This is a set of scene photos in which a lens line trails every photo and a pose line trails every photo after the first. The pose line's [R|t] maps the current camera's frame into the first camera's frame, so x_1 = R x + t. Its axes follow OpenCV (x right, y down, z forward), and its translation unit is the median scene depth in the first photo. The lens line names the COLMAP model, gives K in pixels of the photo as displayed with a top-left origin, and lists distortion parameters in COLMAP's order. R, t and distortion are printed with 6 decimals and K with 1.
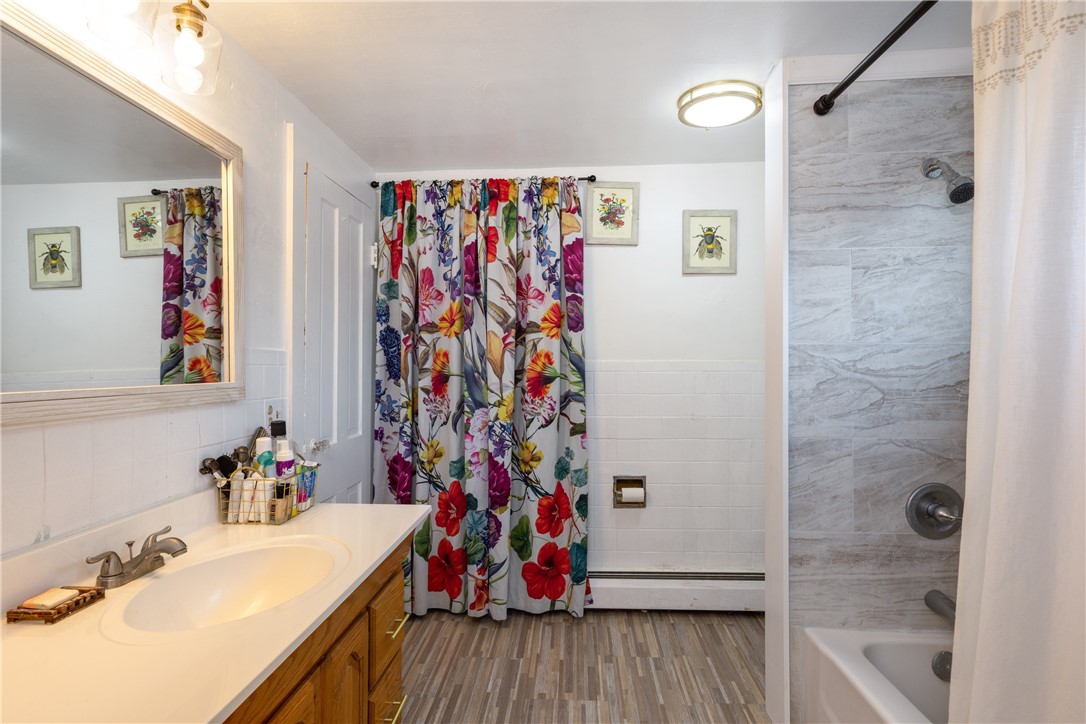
lens RADIAL K [[565.7, 0, 543.0], [0, 565.7, 362.0], [0, 0, 1]] dist [0.000460, 0.000181]
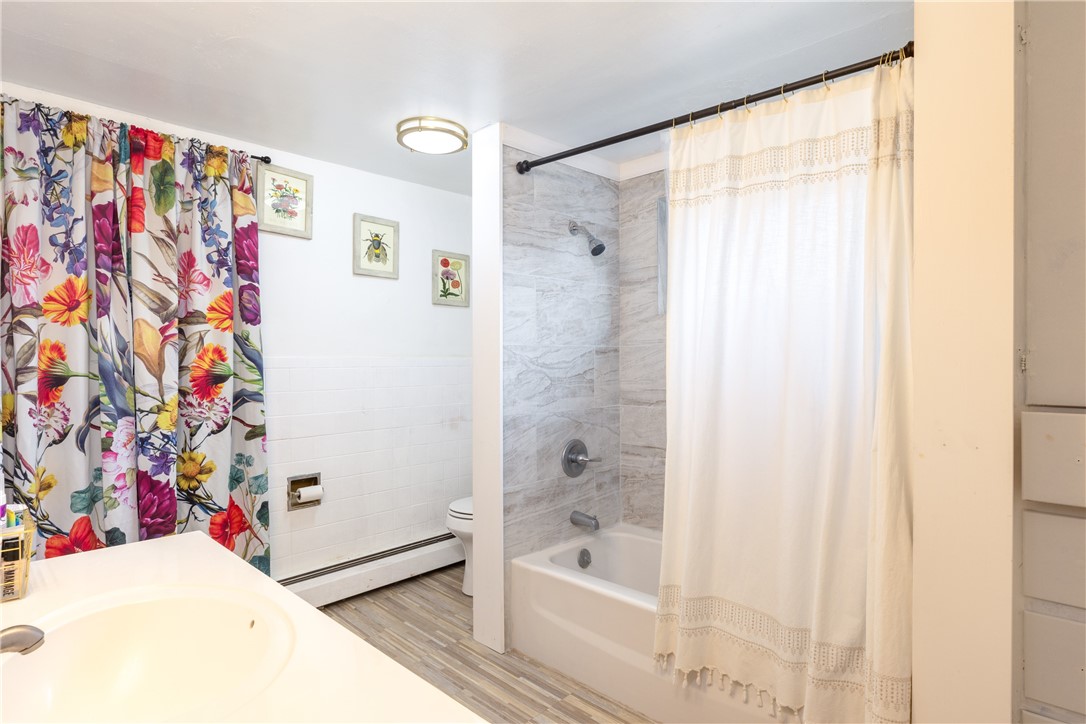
lens RADIAL K [[565.7, 0, 543.0], [0, 565.7, 362.0], [0, 0, 1]] dist [0.000460, 0.000181]
pose [[0.661493, -0.003780, 0.749942, -0.315027], [-0.000508, 0.999985, 0.005488, 0.000876], [-0.749952, -0.004011, 0.661481, 0.048996]]
